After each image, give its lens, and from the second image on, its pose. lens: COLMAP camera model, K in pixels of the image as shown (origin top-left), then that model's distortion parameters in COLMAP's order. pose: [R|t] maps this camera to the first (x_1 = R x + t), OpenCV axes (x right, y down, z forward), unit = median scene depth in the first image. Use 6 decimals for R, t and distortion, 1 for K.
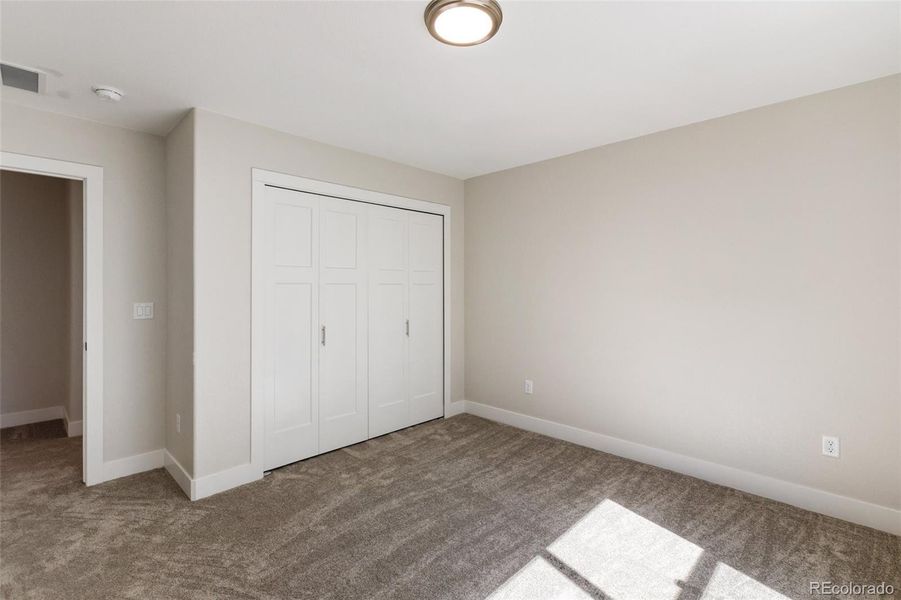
lens RADIAL K [[414.5, 0, 451.8], [0, 414.5, 287.6], [0, 0, 1]] dist [0.001800, -0.000366]
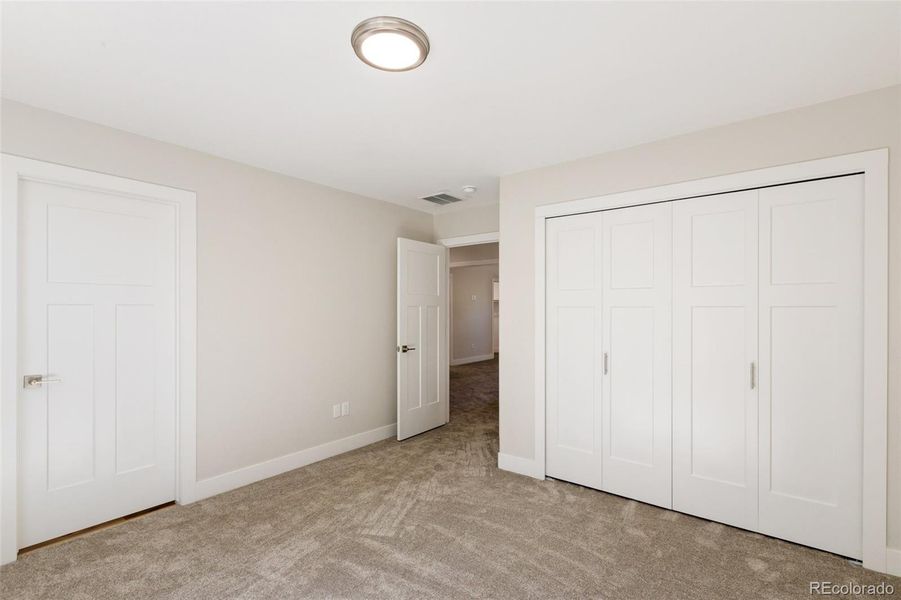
lens RADIAL K [[411.8, 0, 451.0], [0, 411.8, 304.3], [0, 0, 1]] dist [-0.000476, -0.000228]
pose [[0.114923, -0.008583, -0.993337, 0.555018], [-0.004276, 0.999949, -0.009135, -0.004709], [0.993365, 0.005298, 0.114880, 0.550338]]
